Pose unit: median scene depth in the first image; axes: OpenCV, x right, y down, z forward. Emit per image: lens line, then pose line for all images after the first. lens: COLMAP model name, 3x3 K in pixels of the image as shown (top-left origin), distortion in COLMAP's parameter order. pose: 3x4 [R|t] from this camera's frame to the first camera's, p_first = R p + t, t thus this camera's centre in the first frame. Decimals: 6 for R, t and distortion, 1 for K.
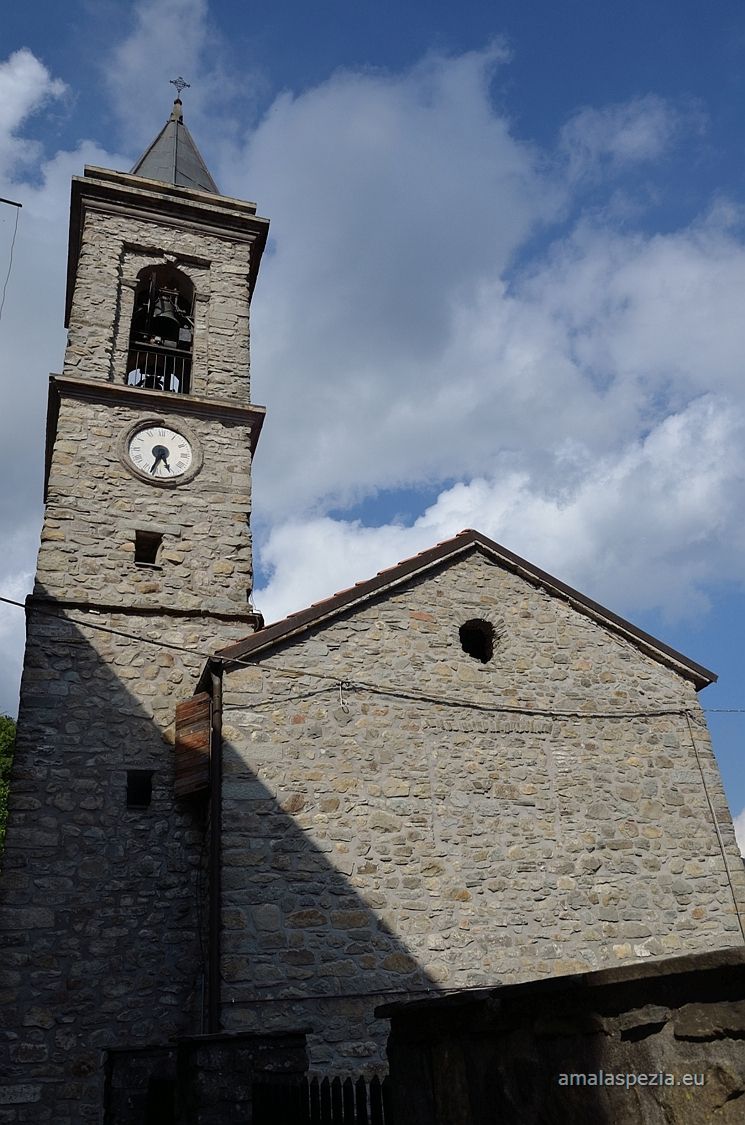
lens RADIAL K [[858.0, 0, 372.5], [0, 858.0, 562.5], [0, 0, 1]] dist [-0.078481, 0.051343]
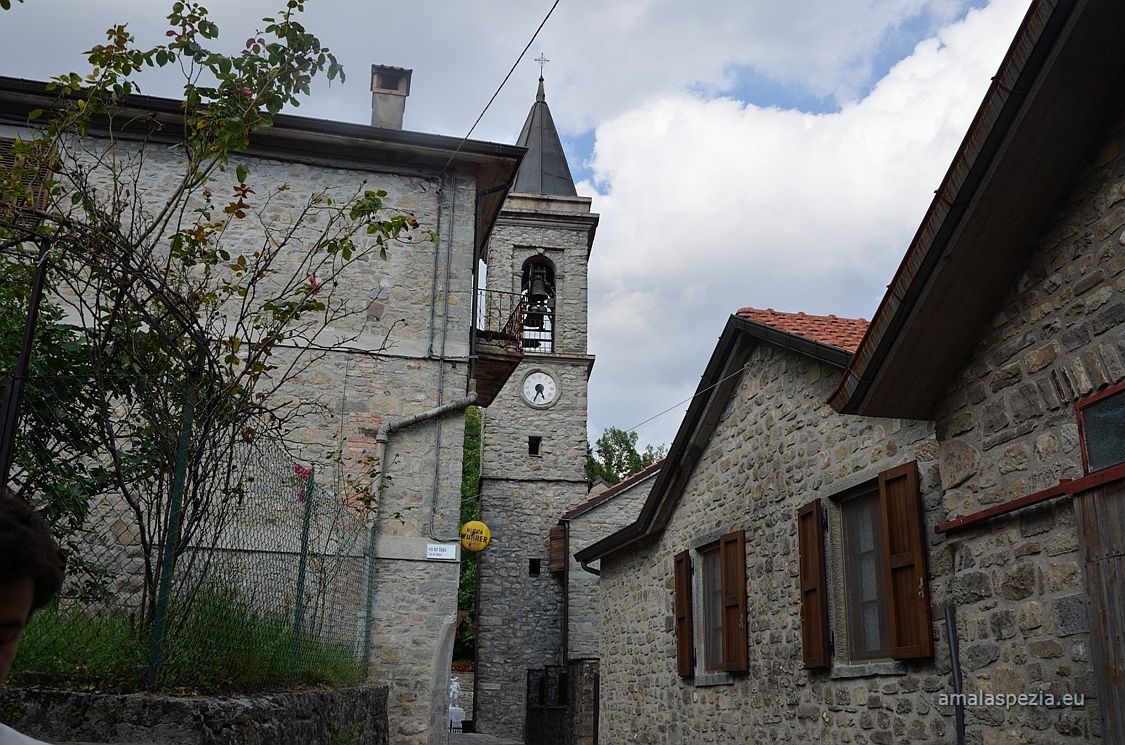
lens RADIAL K [[1076.4, 0, 559.1], [0, 1076.4, 378.1], [0, 0, 1]] dist [-0.046433, 0.026160]
pose [[0.973253, 0.020408, -0.228826, 0.380241], [0.028957, 0.977205, 0.210313, -0.726155], [0.227902, -0.211314, 0.950477, -1.404035]]
